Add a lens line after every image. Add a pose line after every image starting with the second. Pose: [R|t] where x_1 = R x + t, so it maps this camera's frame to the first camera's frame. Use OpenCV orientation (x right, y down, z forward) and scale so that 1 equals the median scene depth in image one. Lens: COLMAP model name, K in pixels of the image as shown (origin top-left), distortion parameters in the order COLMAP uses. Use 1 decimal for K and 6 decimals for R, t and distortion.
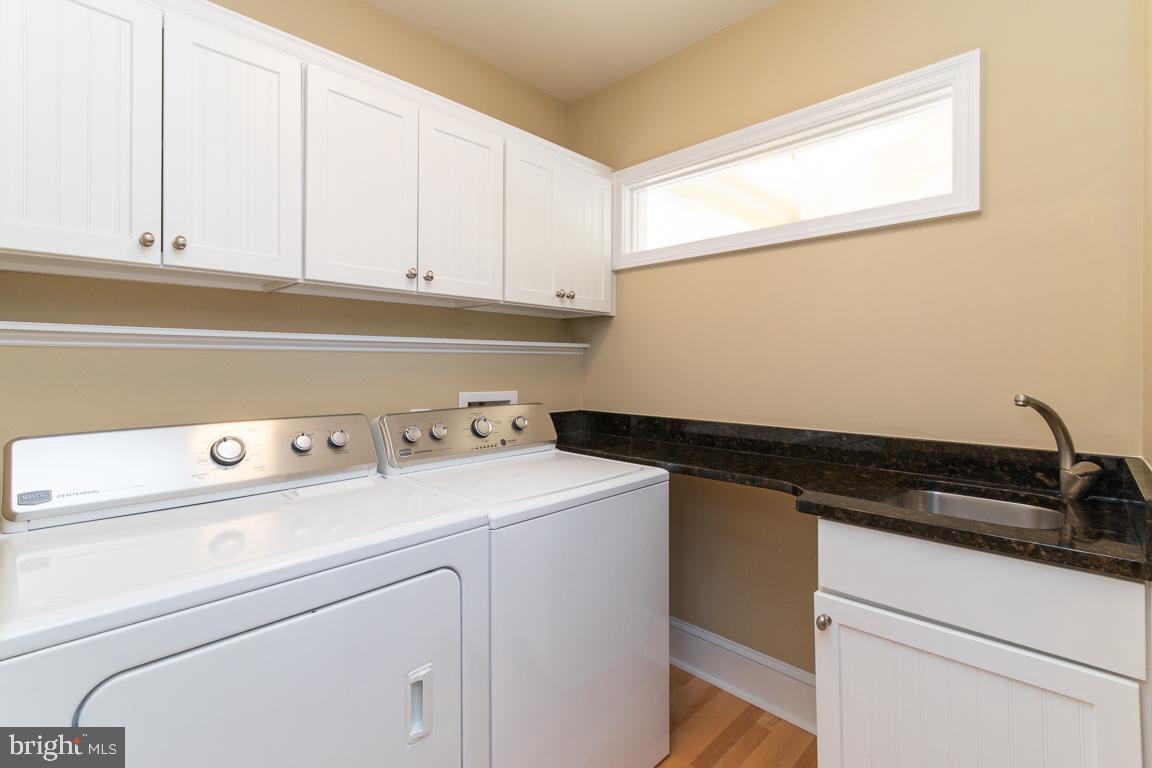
lens RADIAL K [[523.9, 0, 576.5], [0, 523.9, 363.4], [0, 0, 1]] dist [0.002287, 0.000313]
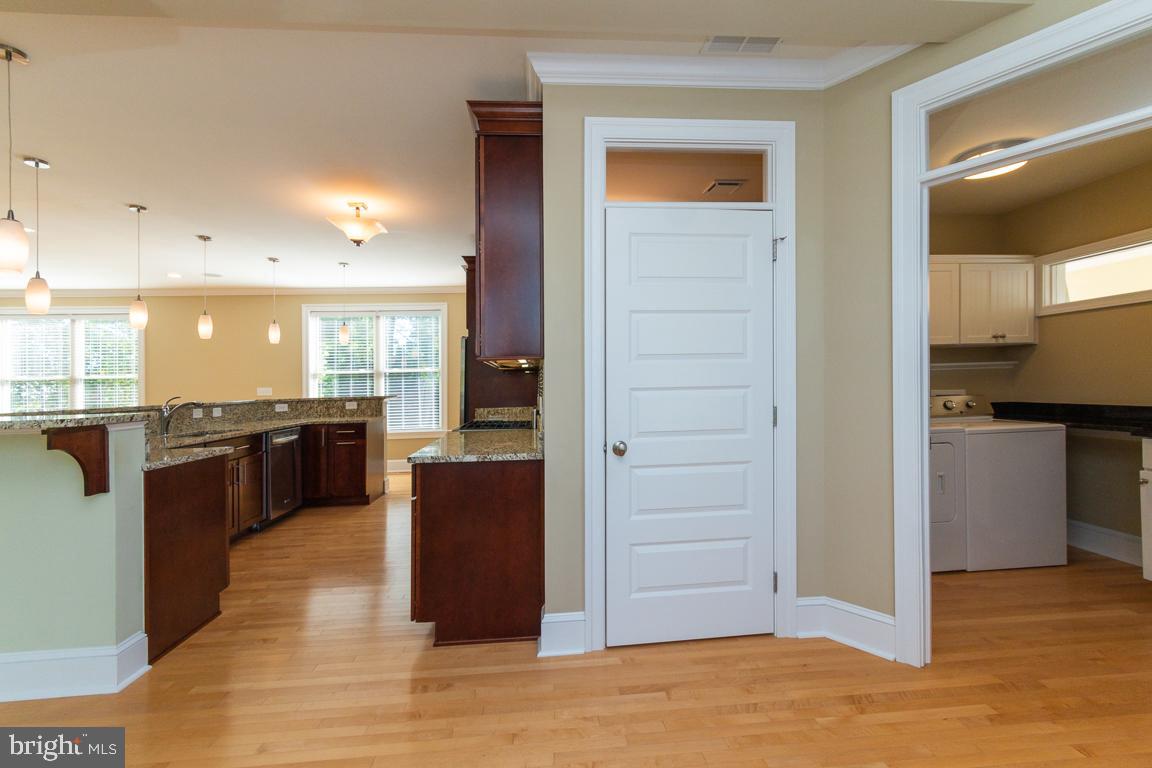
lens RADIAL K [[520.5, 0, 576.0], [0, 520.5, 384.0], [0, 0, 1]] dist [0.000326, 0.000212]
pose [[0.761075, -0.012615, -0.648541, 0.033835], [0.018928, 0.999817, 0.002764, 0.002257], [0.648387, -0.014379, 0.761175, -1.395832]]
